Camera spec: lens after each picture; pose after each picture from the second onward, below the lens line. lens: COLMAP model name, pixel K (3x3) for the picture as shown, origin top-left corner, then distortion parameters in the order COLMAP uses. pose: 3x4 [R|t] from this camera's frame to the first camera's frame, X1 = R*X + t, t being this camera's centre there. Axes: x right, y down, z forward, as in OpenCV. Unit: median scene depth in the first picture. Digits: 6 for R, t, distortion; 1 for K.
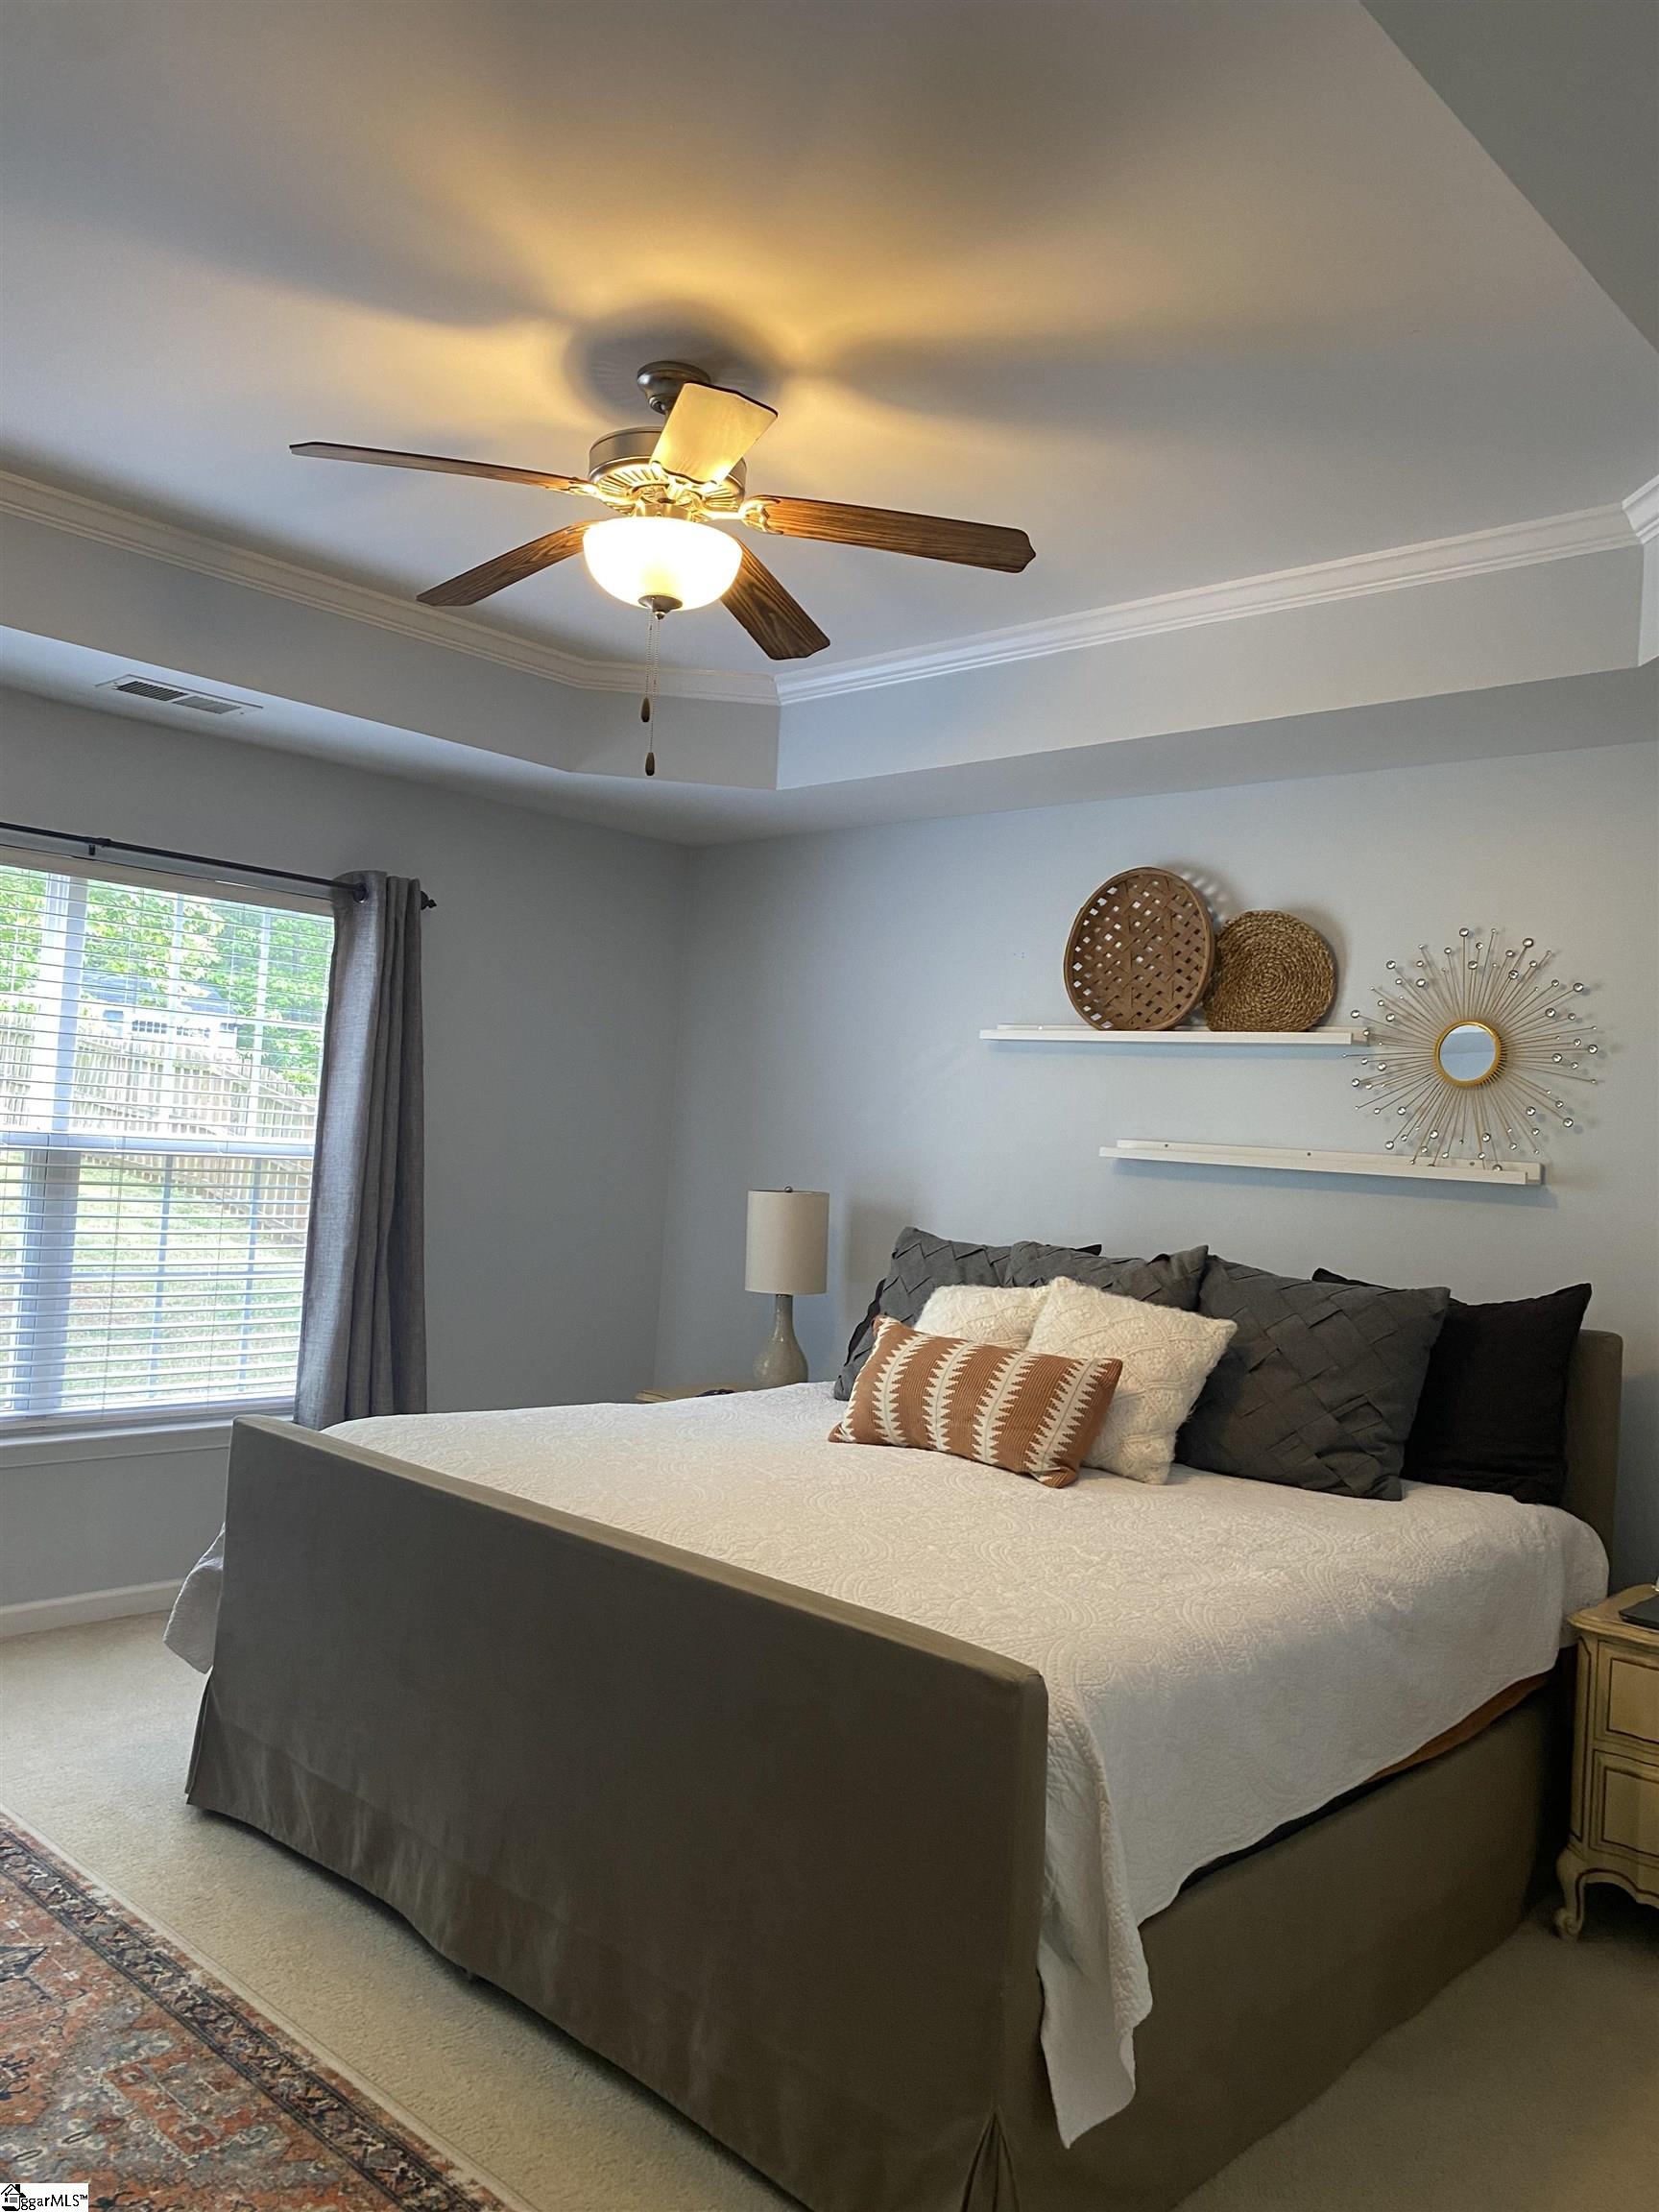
lens RADIAL K [[1651.3, 0, 820.4], [0, 1651.3, 1092.8], [0, 0, 1]] dist [0.026892, -0.068005]
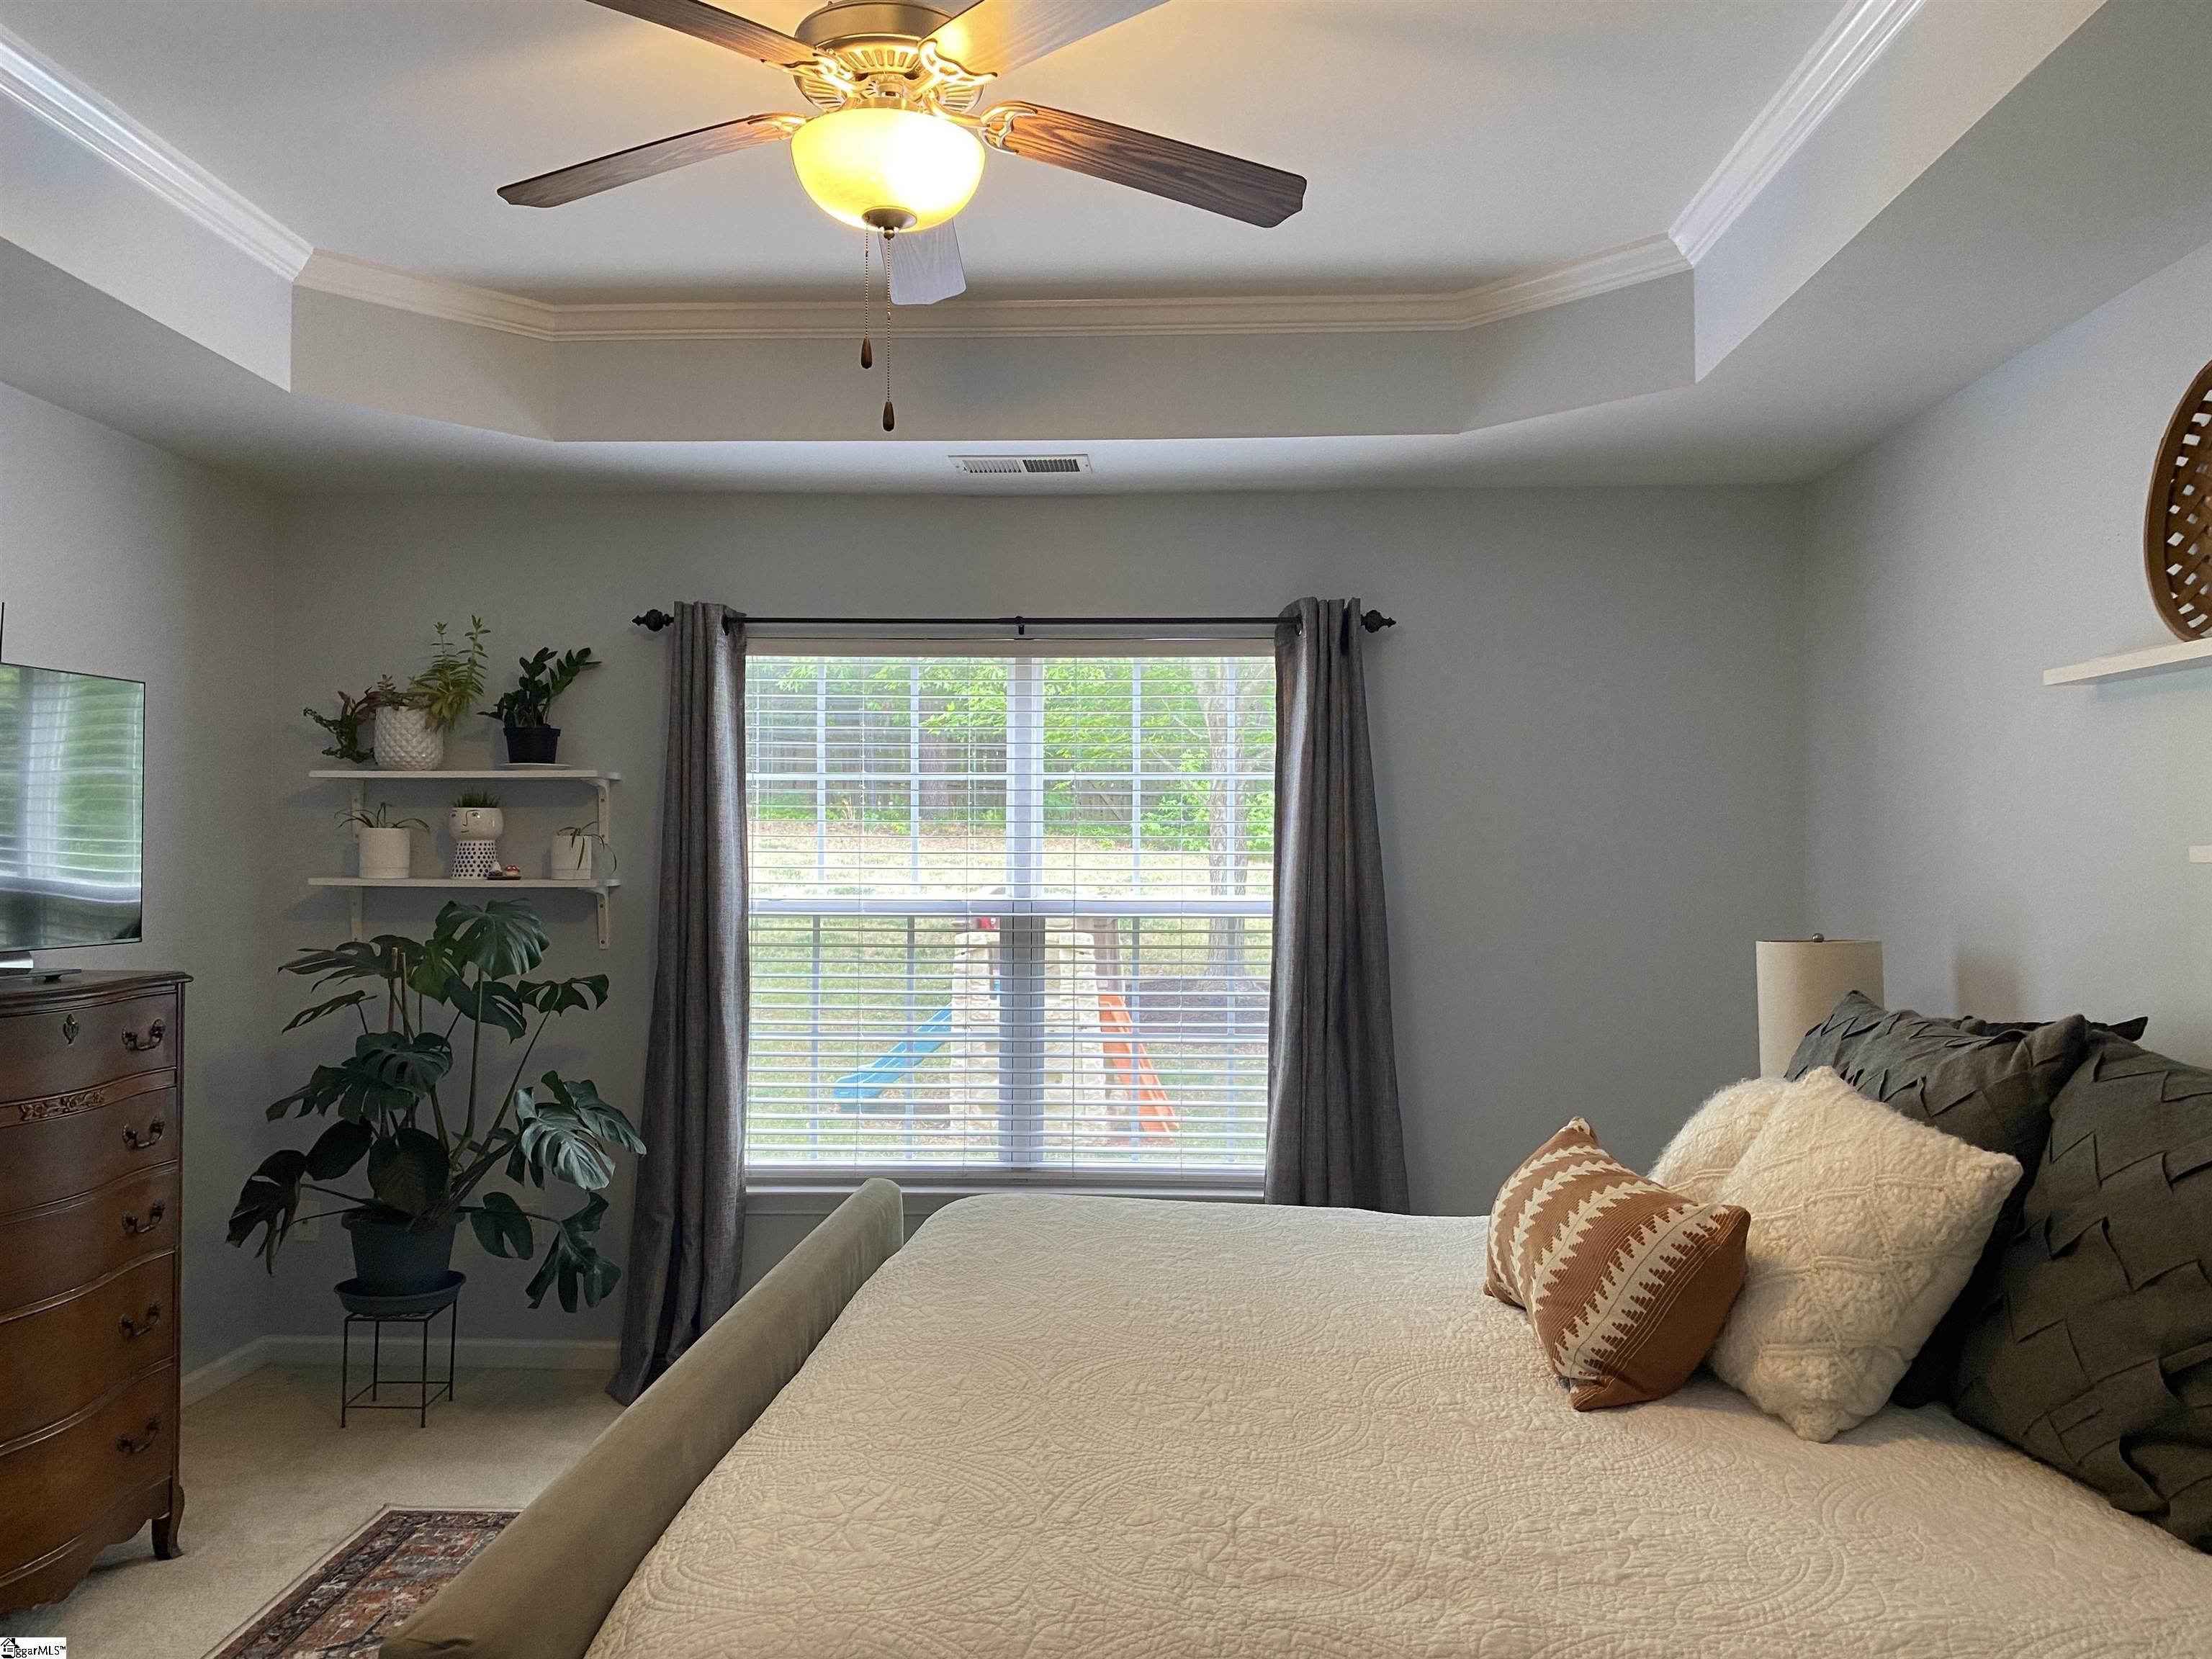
lens RADIAL K [[1651.3, 0, 1104.3], [0, 1651.3, 852.9], [0, 0, 1]] dist [0.026892, -0.068005]
pose [[0.638560, -0.067133, -0.766638, 0.388537], [0.060519, 0.997483, -0.036939, 0.036397], [0.767189, -0.022808, 0.641016, 0.367135]]
